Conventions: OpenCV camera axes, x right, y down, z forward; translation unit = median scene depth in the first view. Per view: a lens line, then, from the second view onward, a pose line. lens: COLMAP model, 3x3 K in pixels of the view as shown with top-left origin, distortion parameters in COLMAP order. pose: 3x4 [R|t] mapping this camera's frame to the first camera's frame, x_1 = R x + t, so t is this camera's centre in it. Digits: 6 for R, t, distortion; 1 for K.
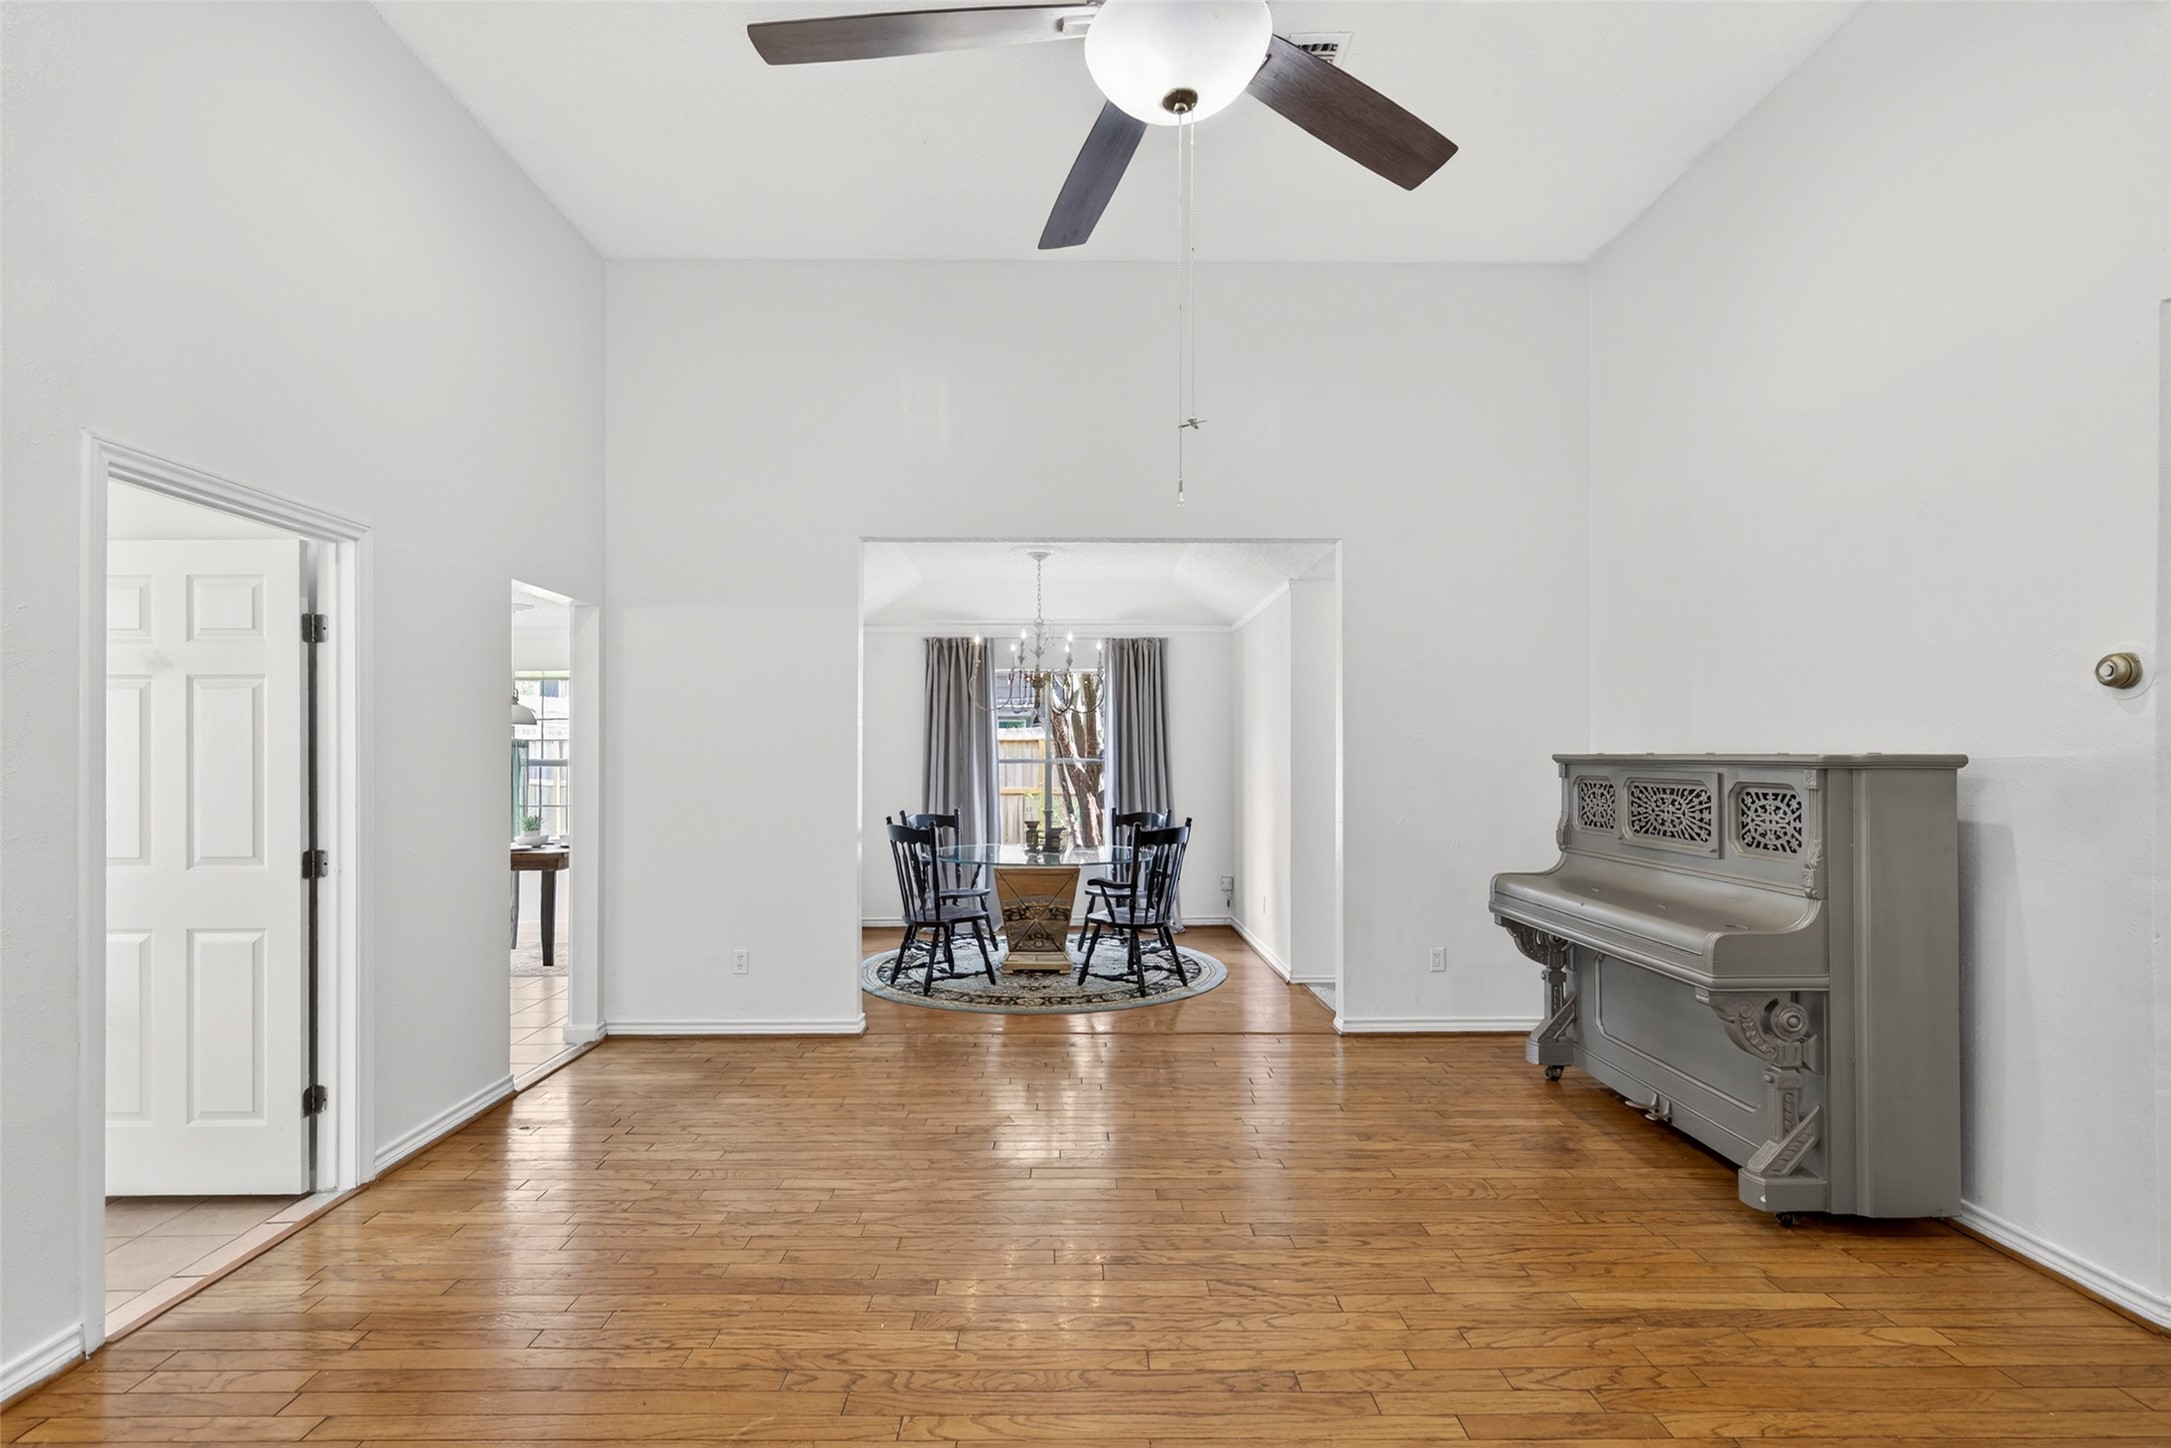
lens RADIAL K [[996.2, 0, 1071.8], [0, 996.2, 749.2], [0, 0, 1]] dist [0.001700, 0.000450]
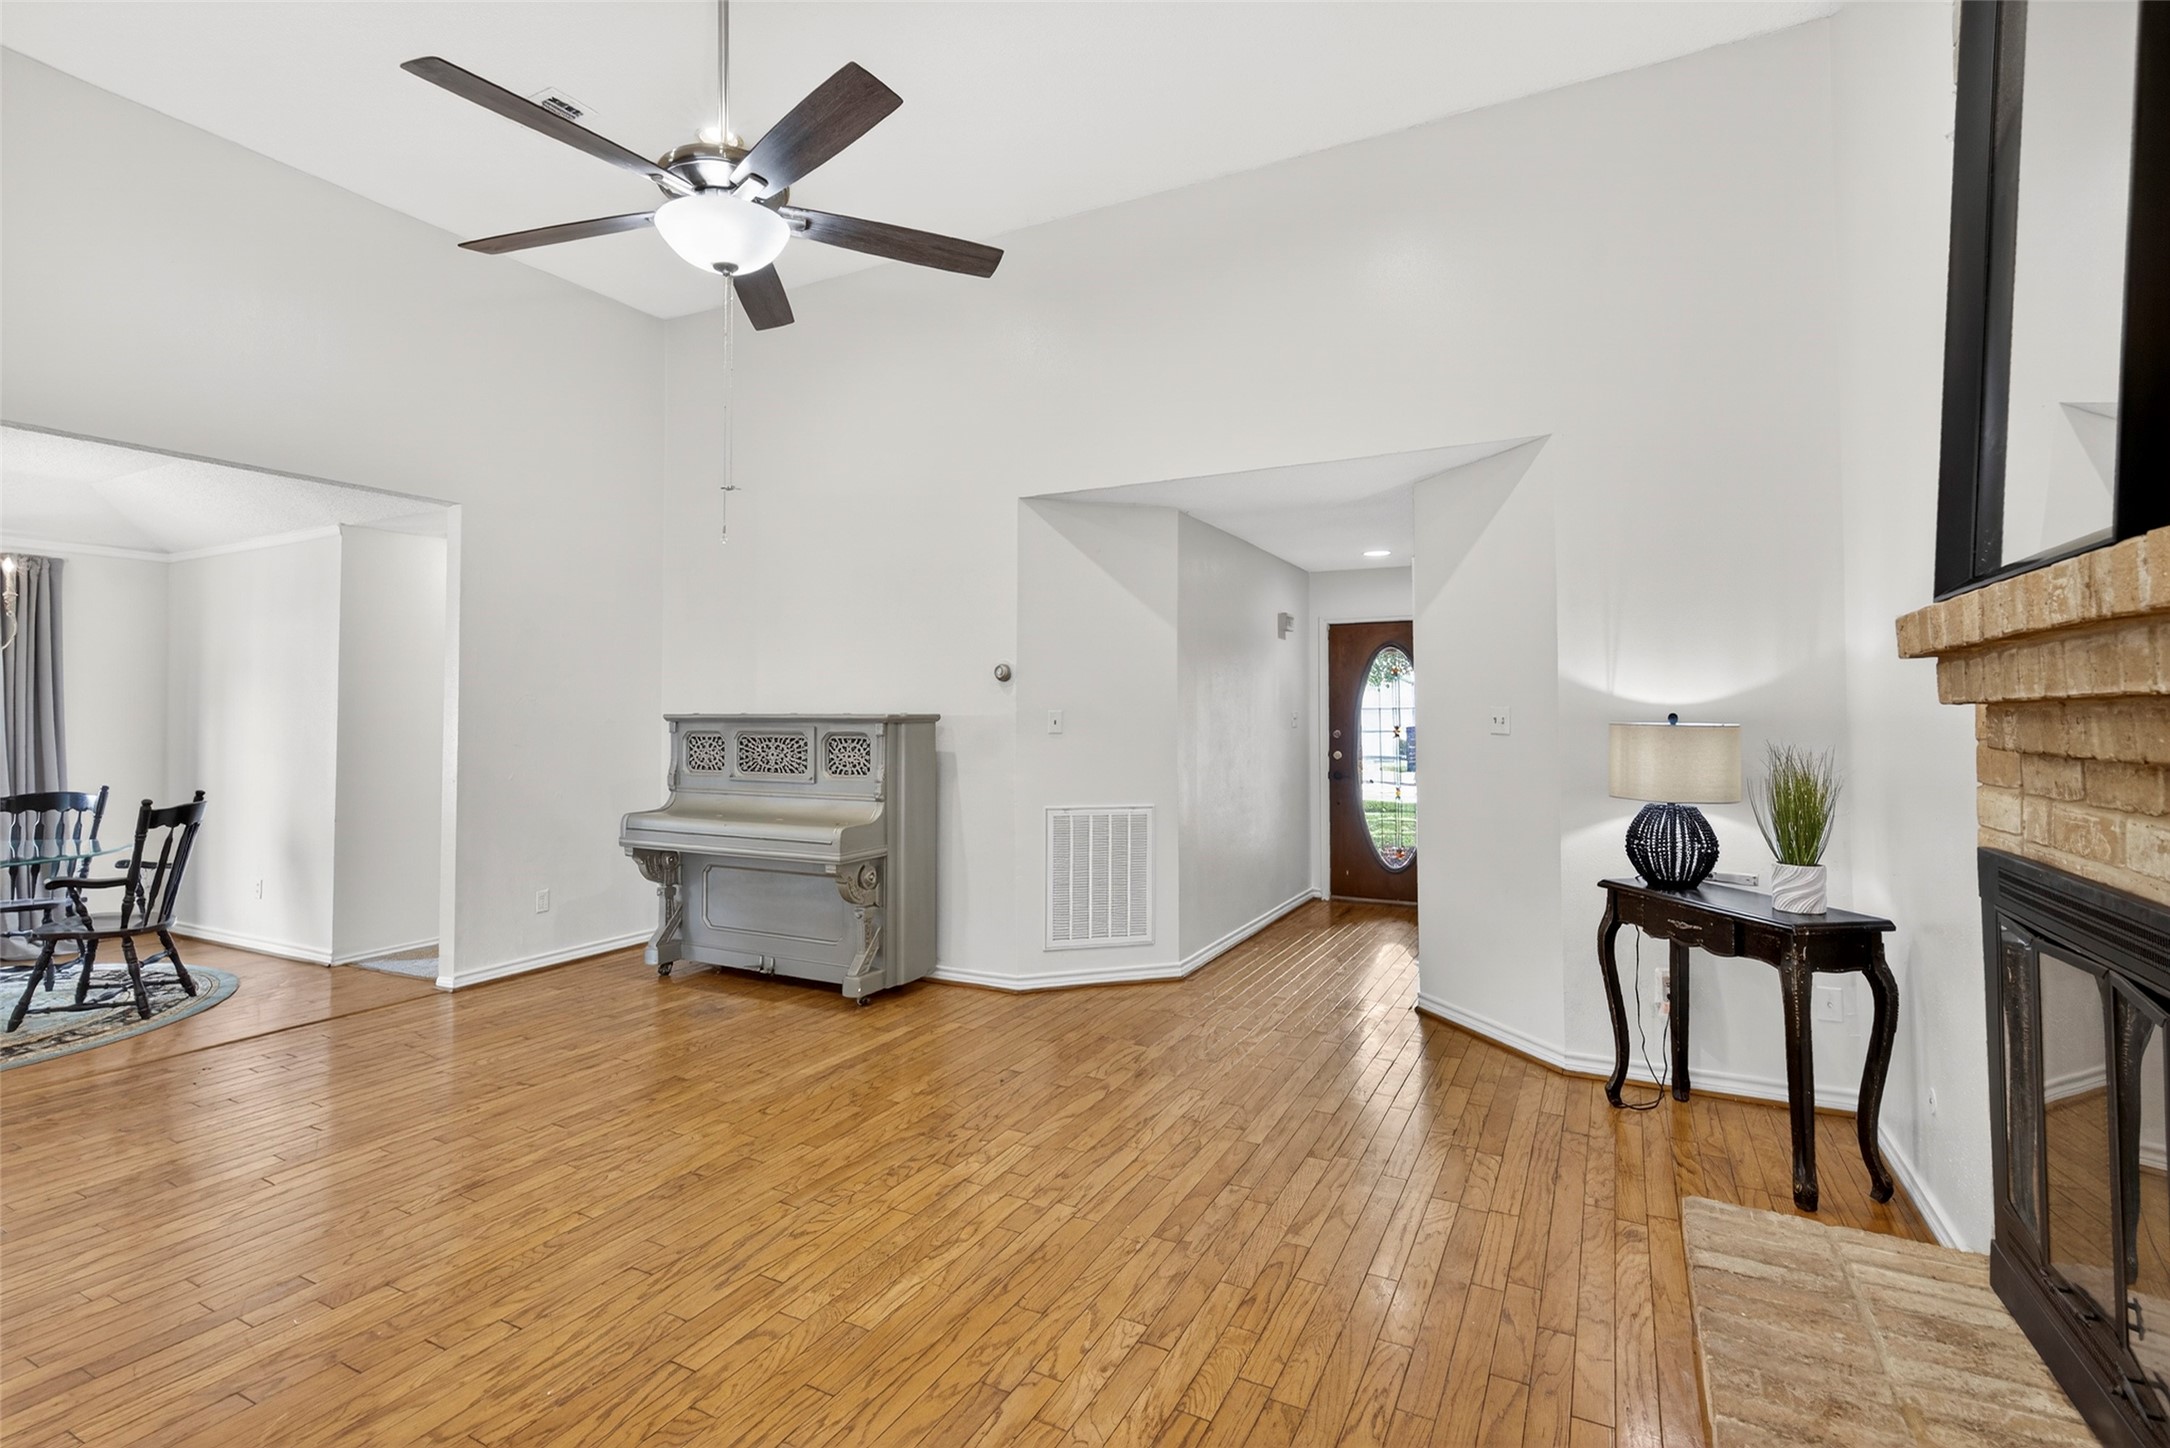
lens RADIAL K [[1008.4, 0, 1088.7], [0, 1008.4, 675.8], [0, 0, 1]] dist [0.000035, 0.000142]
pose [[0.468359, 0.032572, 0.882938, -0.514662], [-0.003827, 0.999386, -0.034838, -0.001268], [-0.883530, 0.012937, 0.468196, -0.085306]]
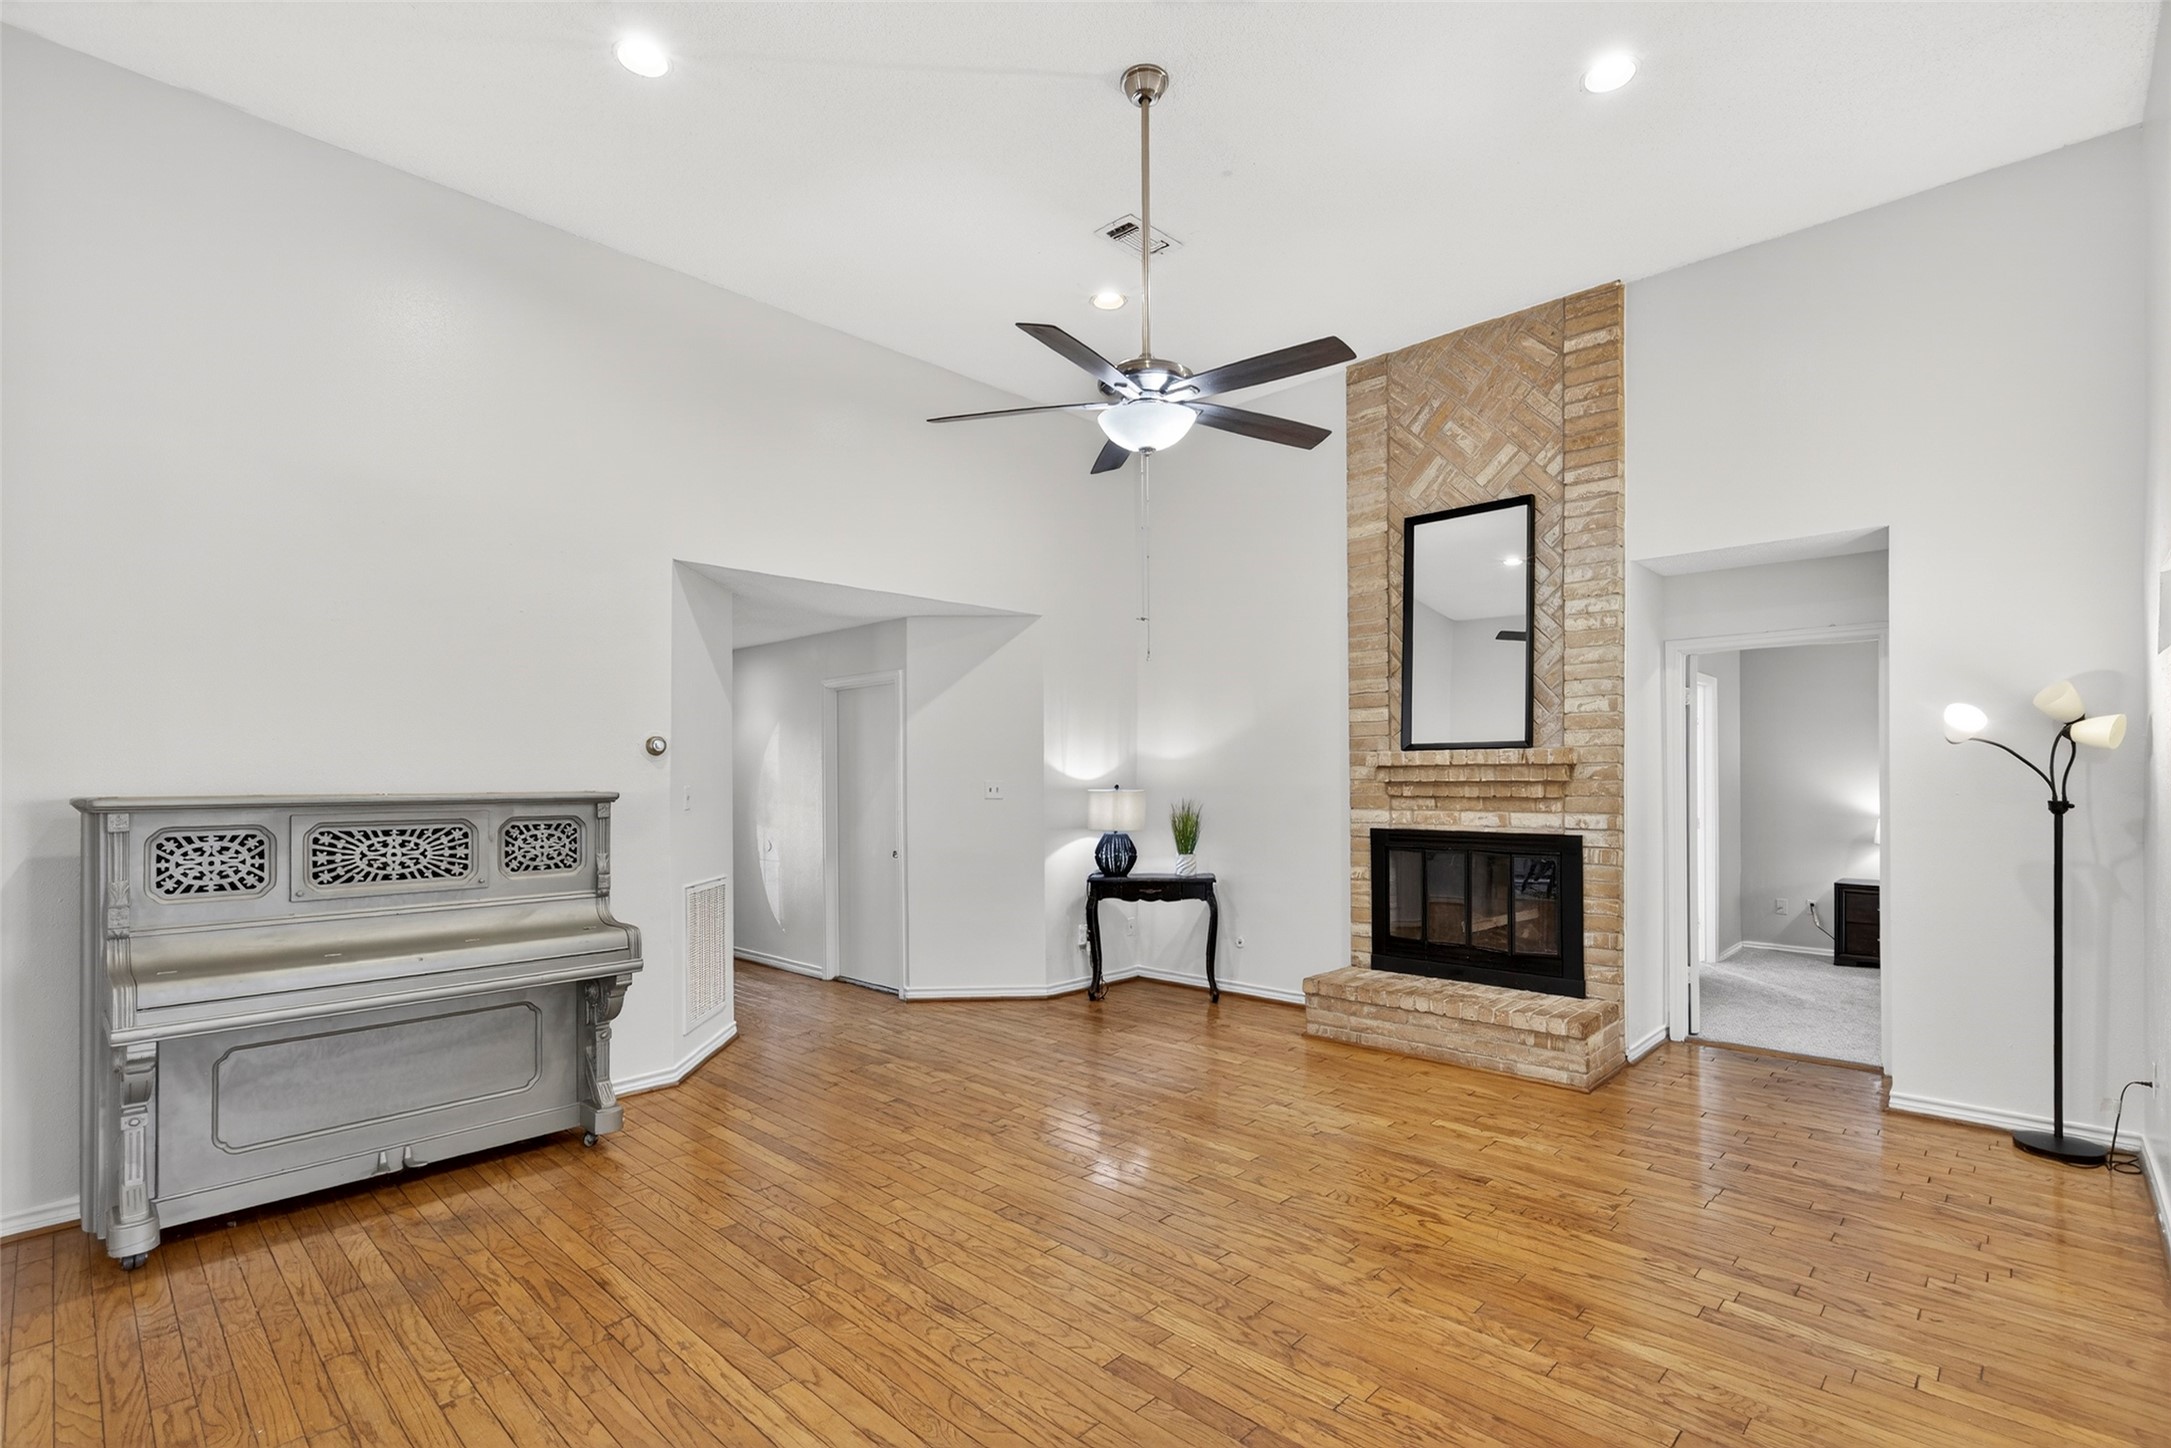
lens RADIAL K [[996.2, 0, 1071.8], [0, 996.2, 749.2], [0, 0, 1]] dist [0.001700, 0.000450]
pose [[-0.712753, 0.024220, 0.700997, -0.620709], [0.002238, 0.999477, -0.032257, -0.007909], [-0.701411, -0.021423, -0.712435, 1.355926]]
